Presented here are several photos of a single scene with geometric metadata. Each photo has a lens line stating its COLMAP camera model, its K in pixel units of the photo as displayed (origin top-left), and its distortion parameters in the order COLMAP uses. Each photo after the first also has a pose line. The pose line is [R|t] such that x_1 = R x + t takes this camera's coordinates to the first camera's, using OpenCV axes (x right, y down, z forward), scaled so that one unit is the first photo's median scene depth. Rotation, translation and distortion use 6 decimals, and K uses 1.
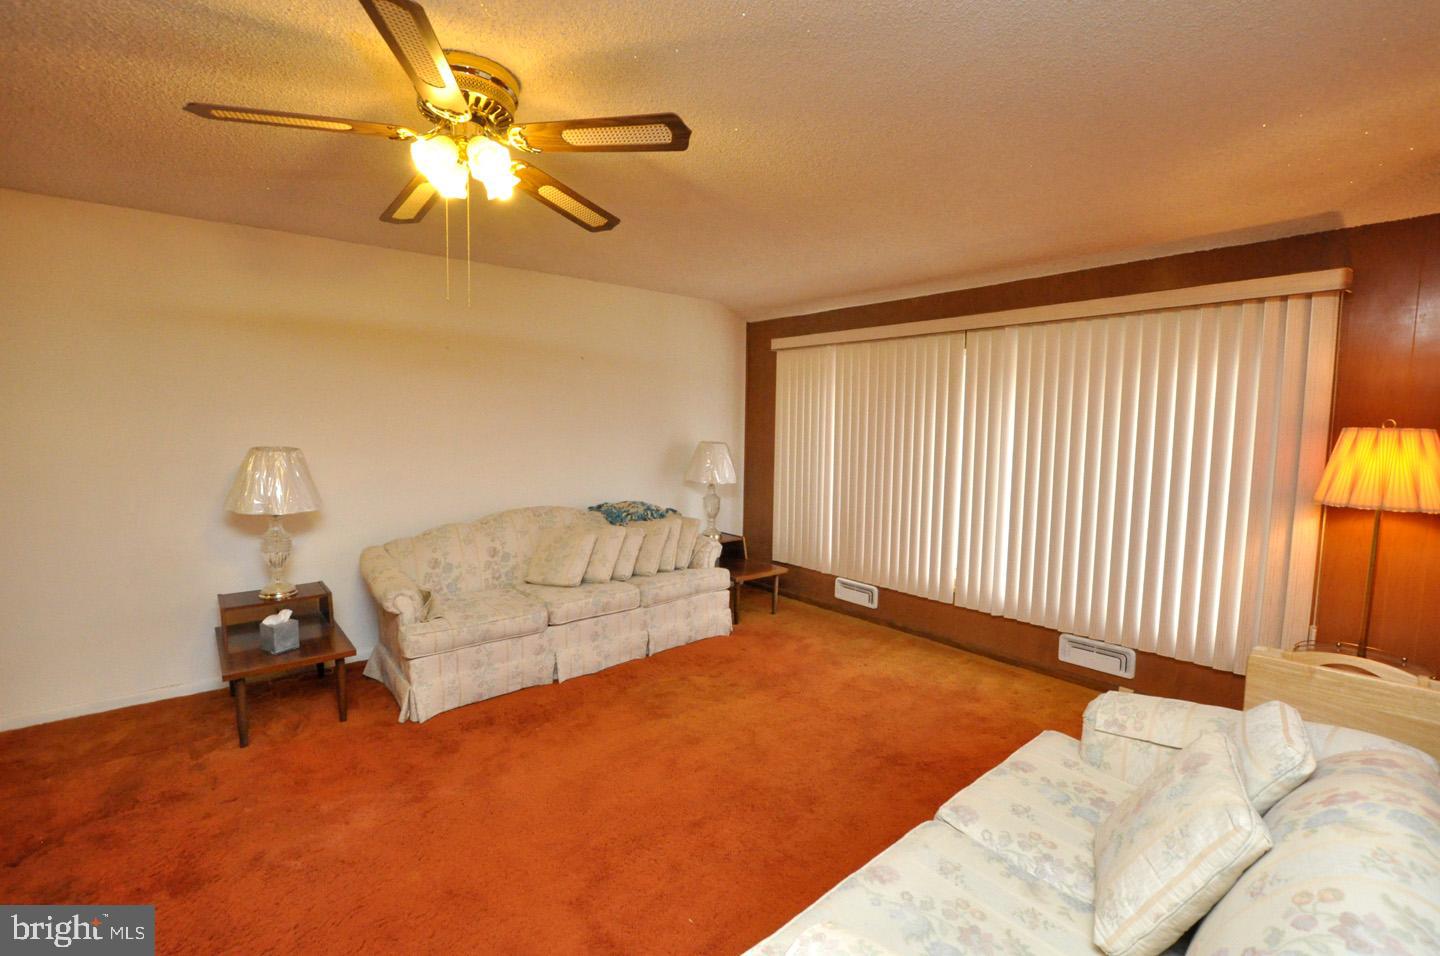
lens RADIAL K [[630.7, 0, 720.0], [0, 630.7, 478.0], [0, 0, 1]] dist [-0.038617, 0.006262]
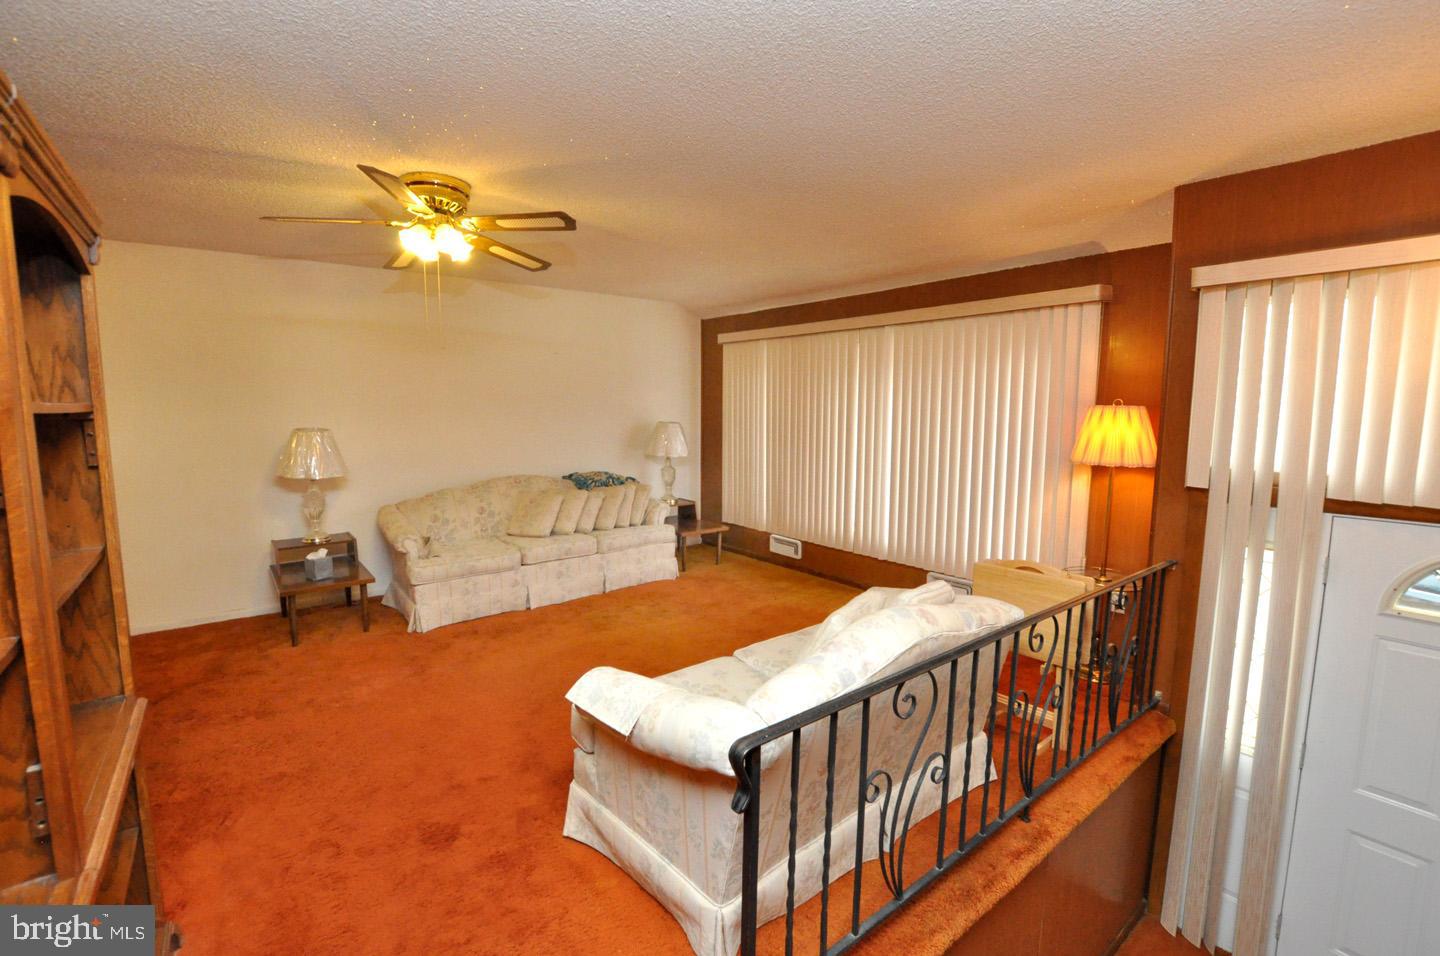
lens RADIAL K [[635.2, 0, 720.0], [0, 635.2, 478.0], [0, 0, 1]] dist [-0.035000, 0.003251]
pose [[0.999541, -0.005879, -0.029731, 0.166072], [0.006691, 0.999606, 0.027268, 0.022527], [0.029559, -0.027454, 0.999186, -0.271239]]
